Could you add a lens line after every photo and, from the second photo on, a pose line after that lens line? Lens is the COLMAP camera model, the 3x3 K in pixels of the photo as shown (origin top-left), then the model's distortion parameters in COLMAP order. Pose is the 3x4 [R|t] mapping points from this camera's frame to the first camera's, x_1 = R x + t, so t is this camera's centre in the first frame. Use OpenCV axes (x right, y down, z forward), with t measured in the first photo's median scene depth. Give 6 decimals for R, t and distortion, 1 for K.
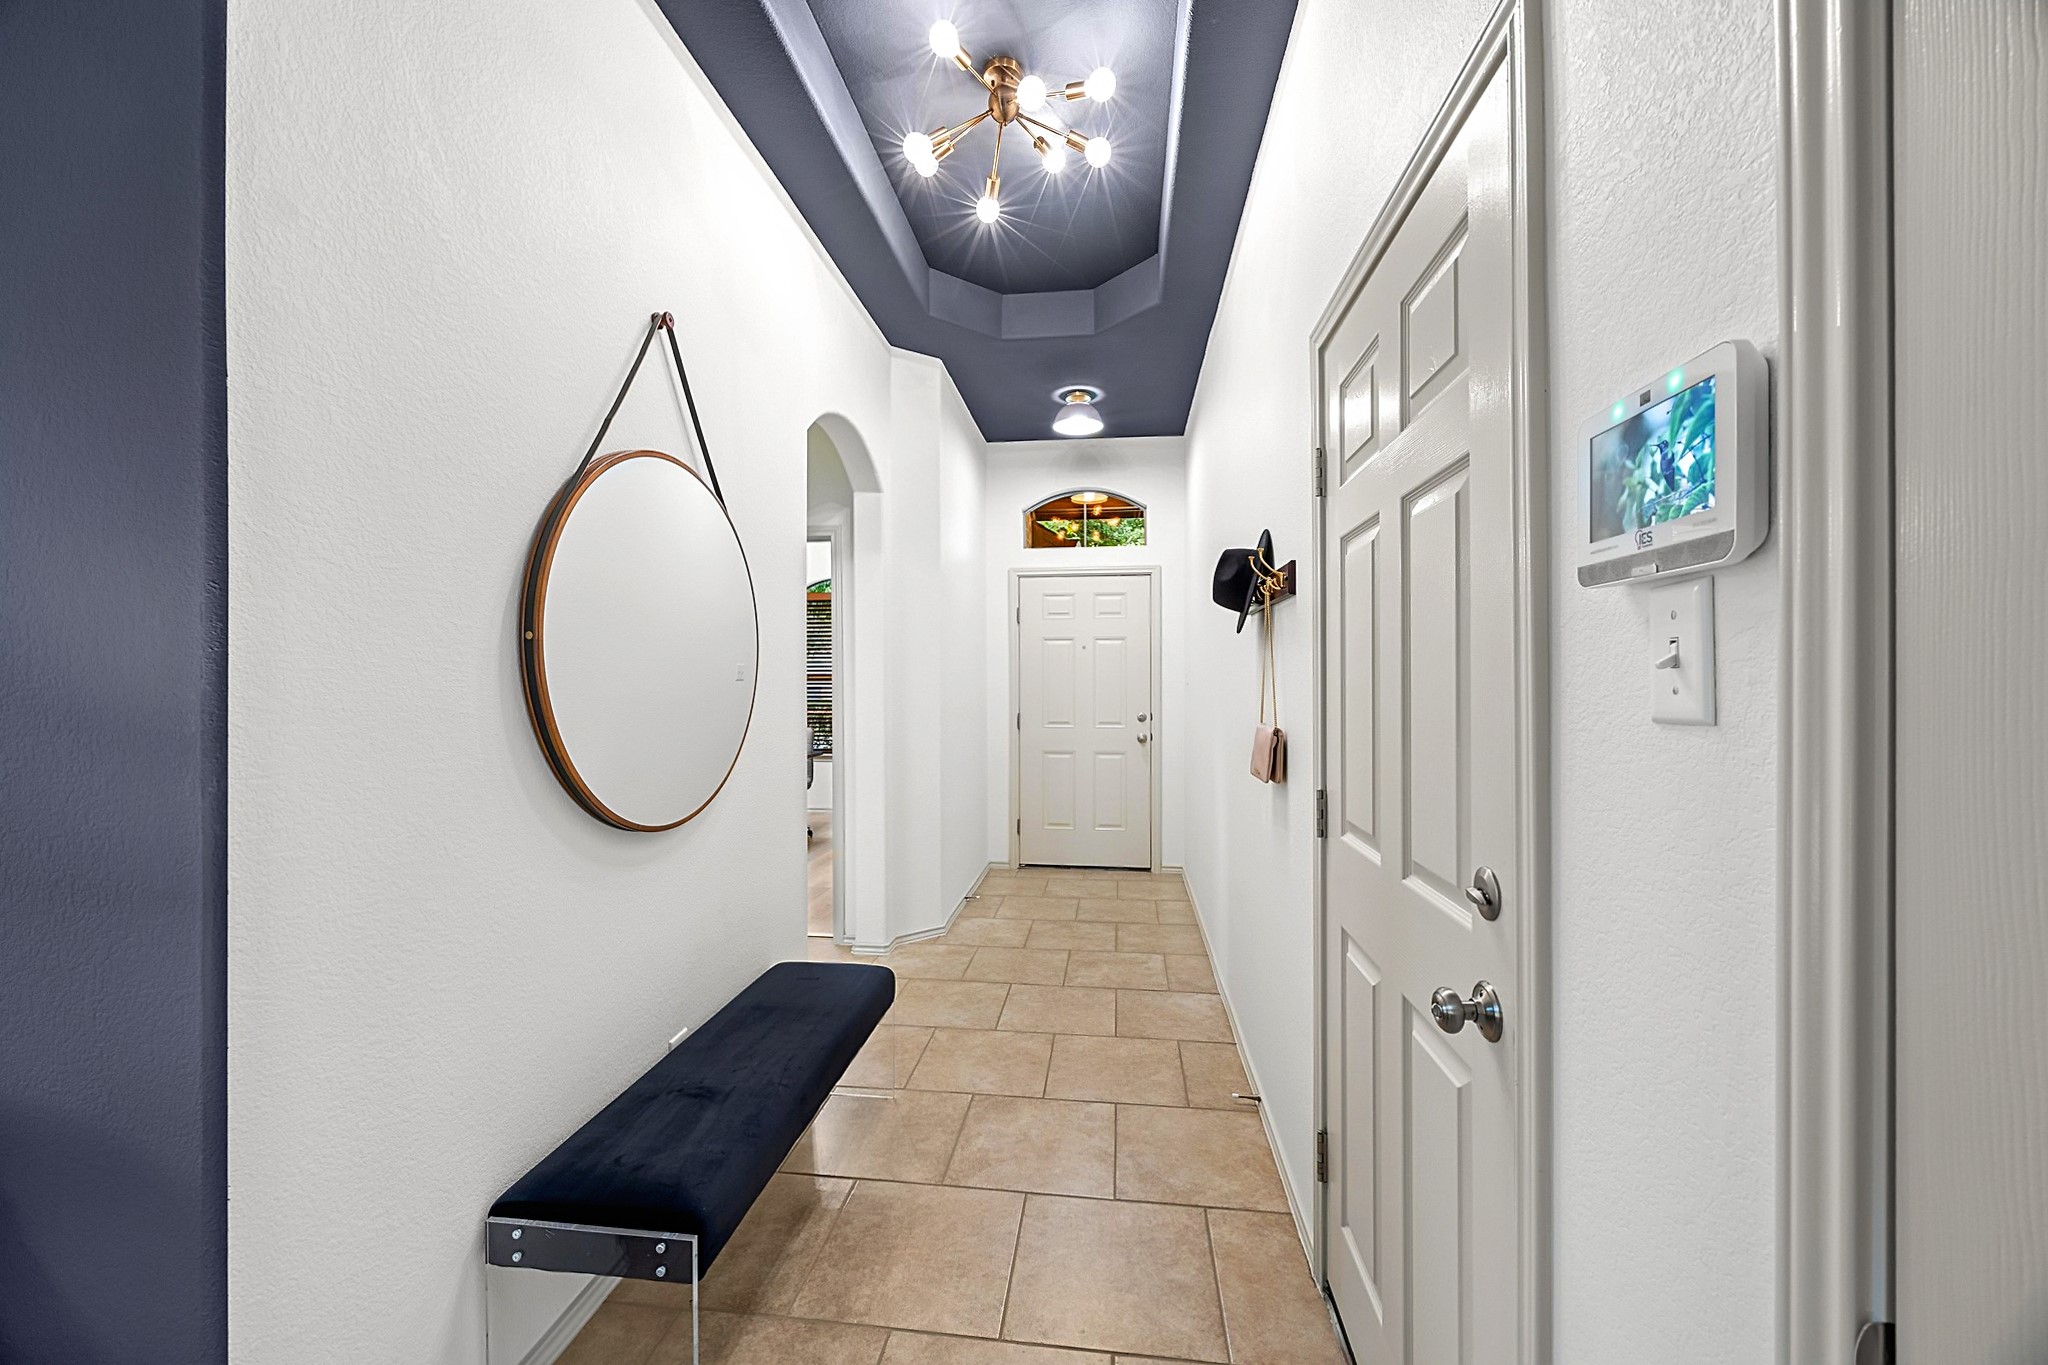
lens RADIAL K [[788.2, 0, 1022.5], [0, 788.2, 679.0], [0, 0, 1]] dist [-0.002471, -0.000373]
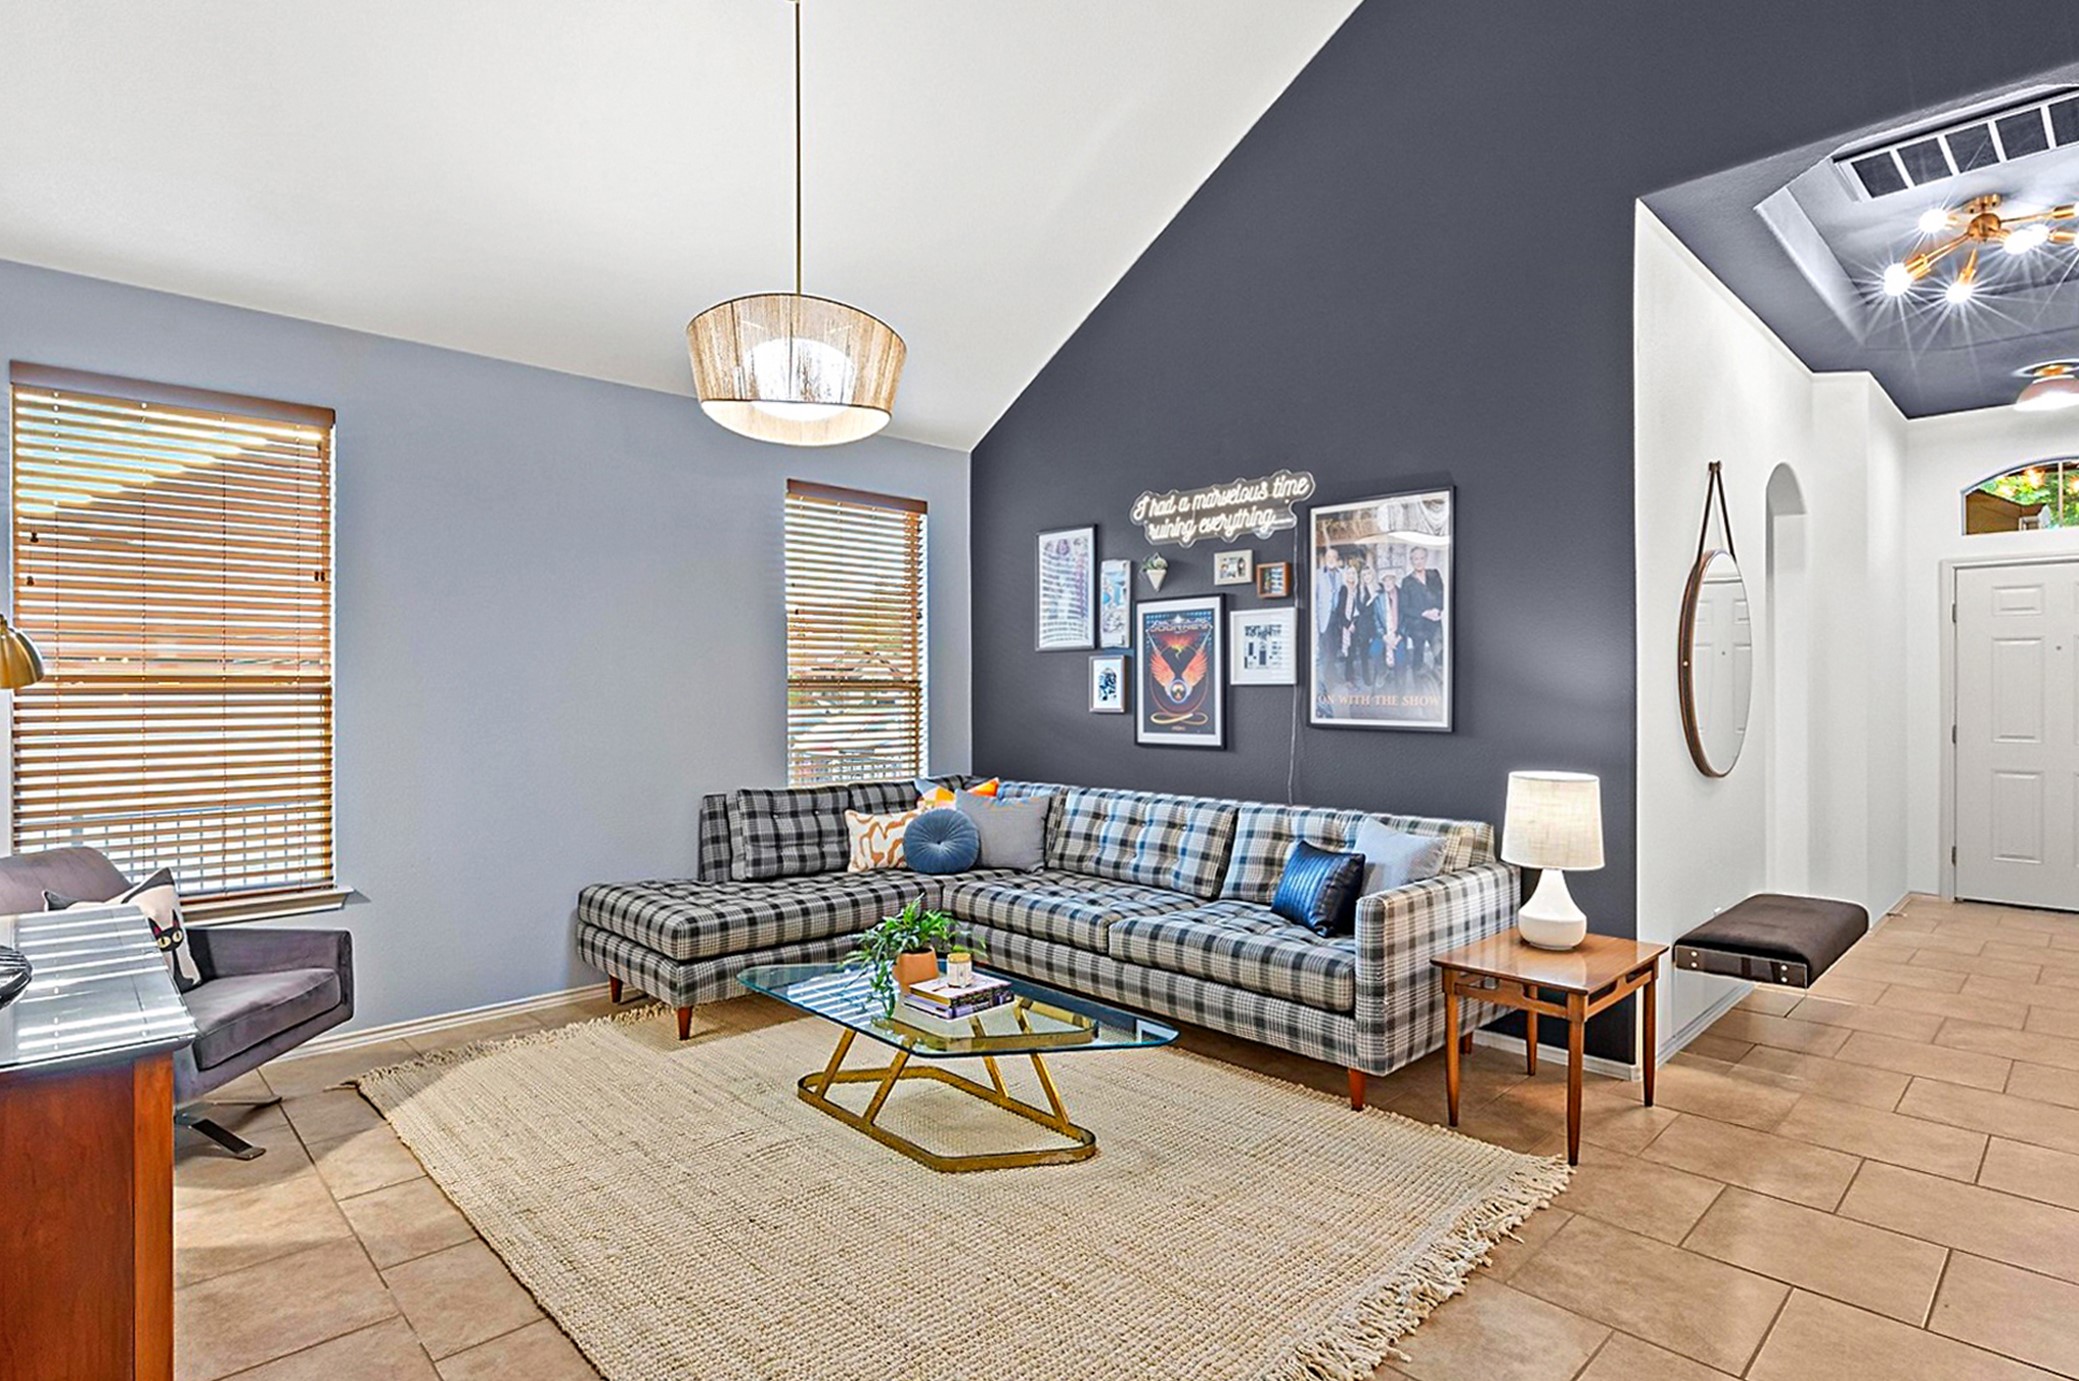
lens RADIAL K [[1052.9, 0, 1038.6], [0, 1052.9, 682.0], [0, 0, 1]] dist [-0.001170, -0.000139]
pose [[0.776637, 0.005327, -0.629926, -0.095490], [-0.006303, 0.999980, 0.000685, -0.000488], [0.629917, 0.003439, 0.776655, -0.881793]]
